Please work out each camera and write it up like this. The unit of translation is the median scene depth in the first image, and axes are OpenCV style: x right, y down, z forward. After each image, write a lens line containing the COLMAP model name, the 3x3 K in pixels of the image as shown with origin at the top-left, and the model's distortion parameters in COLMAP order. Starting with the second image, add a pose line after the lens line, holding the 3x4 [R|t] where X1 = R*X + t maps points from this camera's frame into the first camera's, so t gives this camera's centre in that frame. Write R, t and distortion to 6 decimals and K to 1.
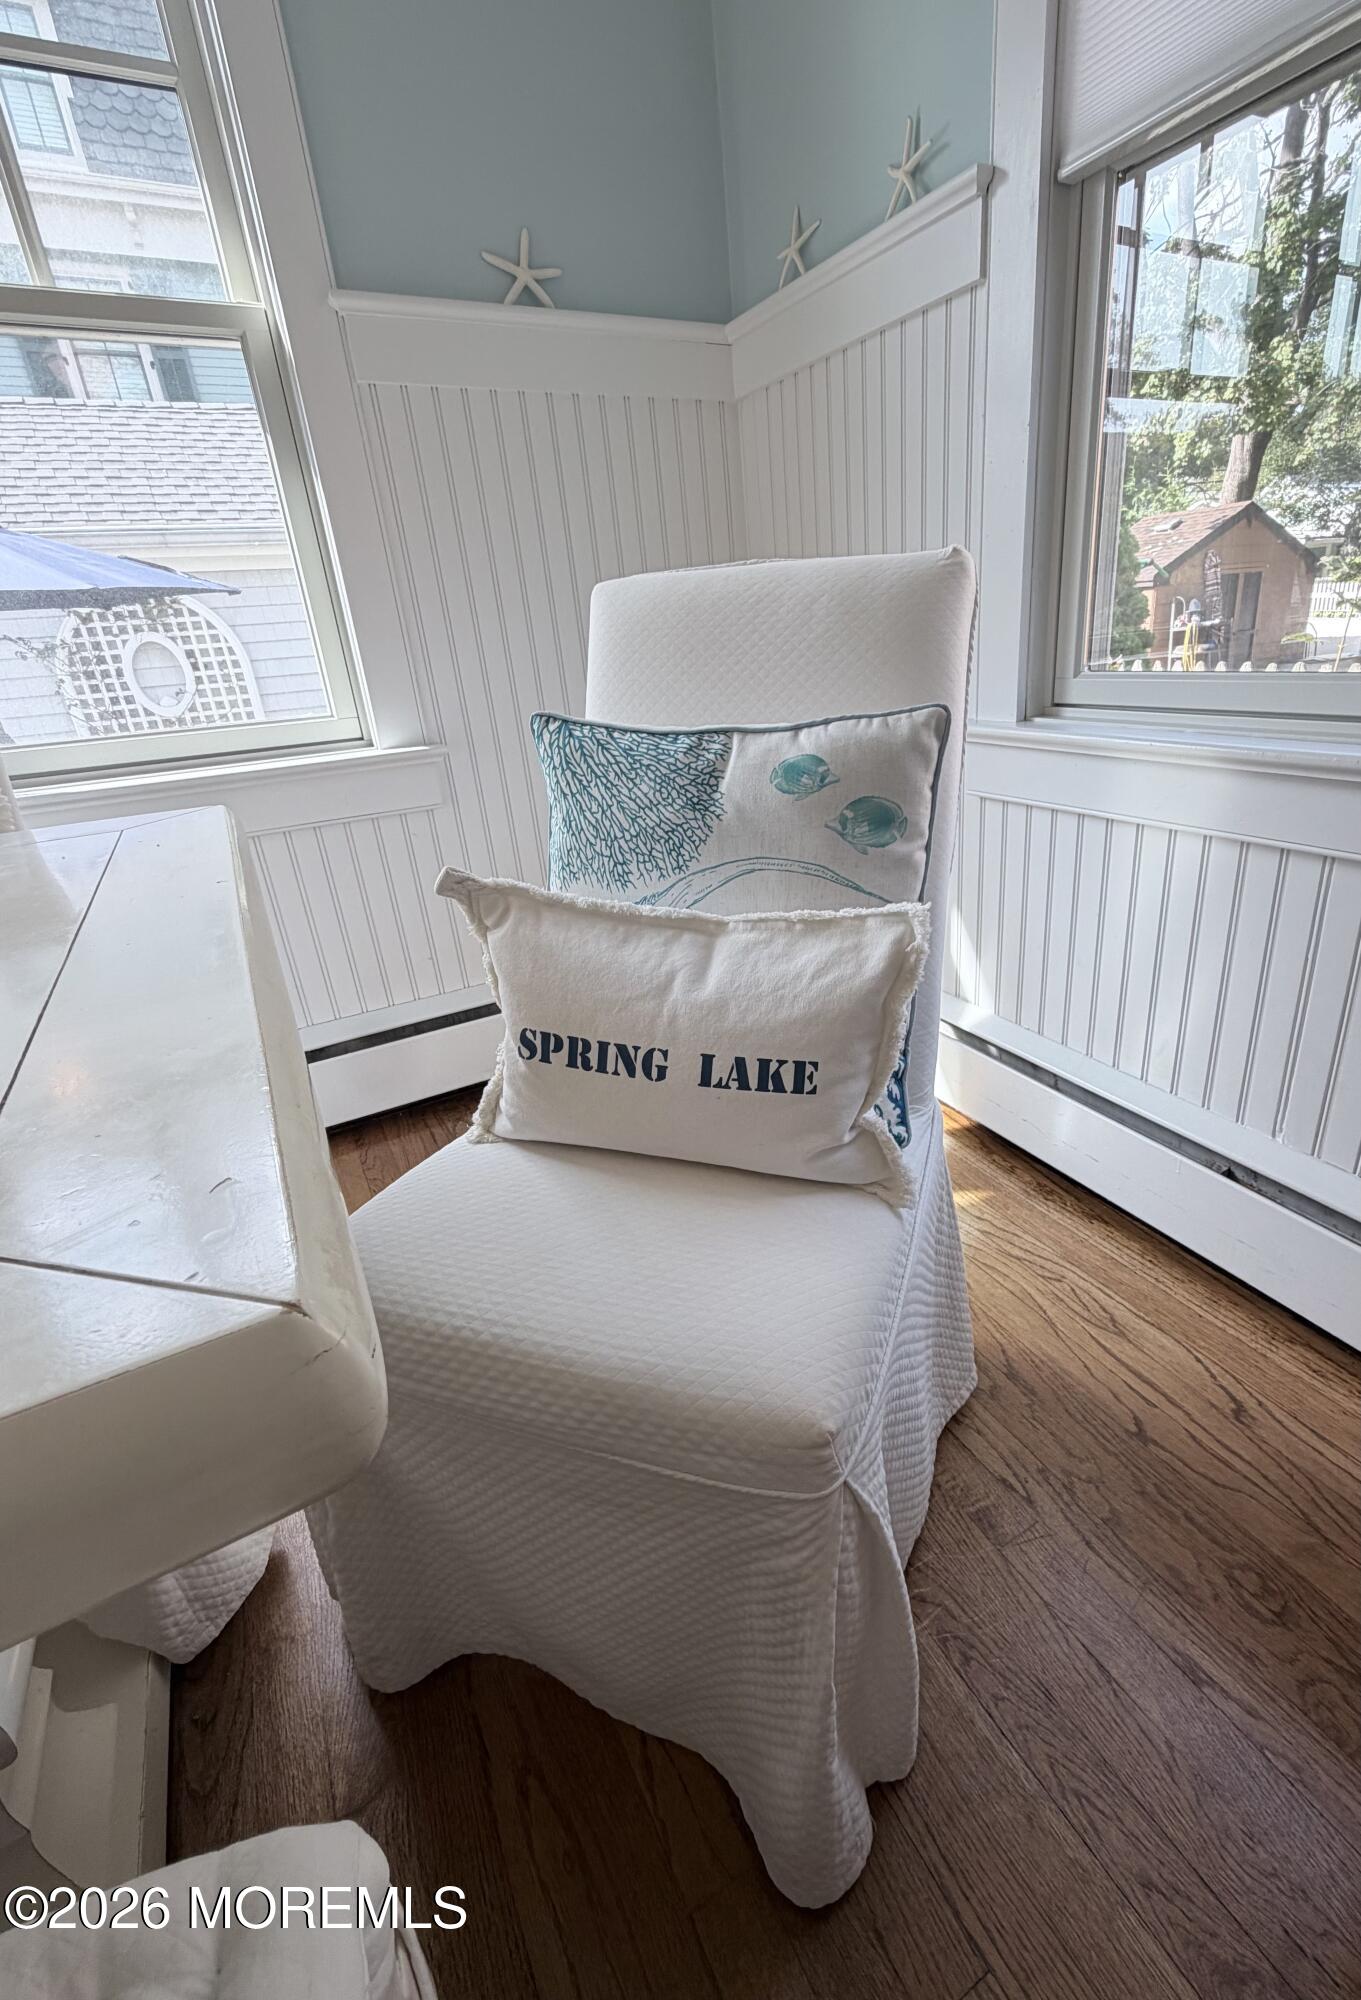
lens RADIAL K [[892.0, 0, 759.1], [0, 892.0, 1000.2], [0, 0, 1]] dist [-0.001531, -0.000406]
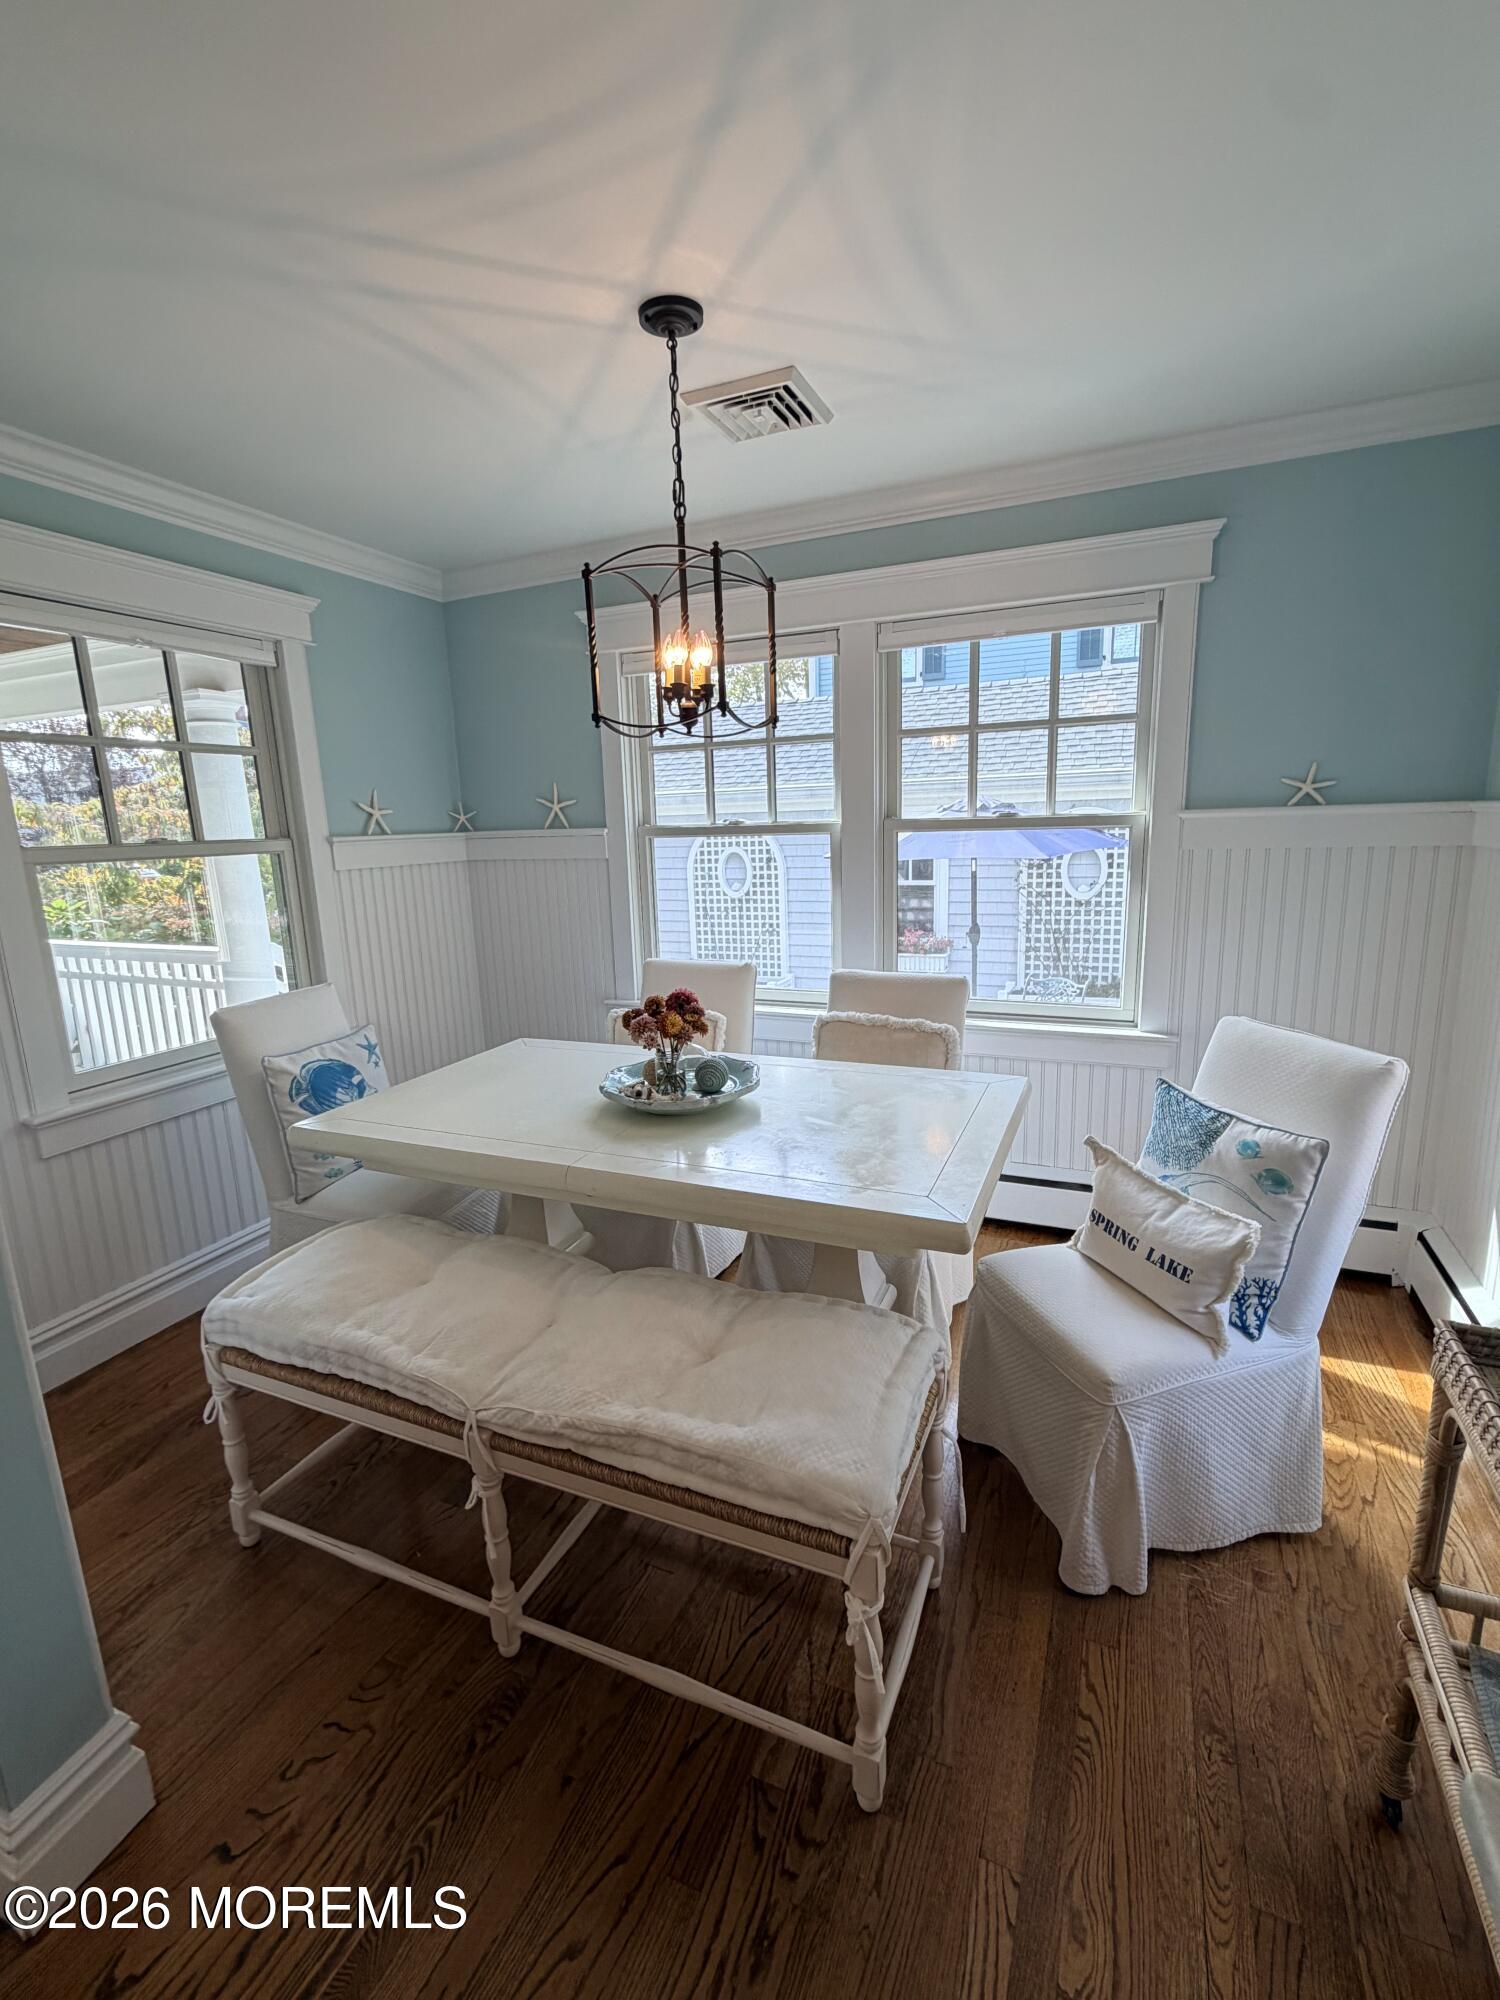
lens RADIAL K [[893.2, 0, 750.0], [0, 893.2, 1000.0], [0, 0, 1]] dist [0.009909, 0.000141]
pose [[0.592120, 0.208111, -0.778514, 0.948651], [-0.321886, 0.946742, 0.008262, -0.221953], [0.738771, 0.245700, 0.627573, -1.350529]]
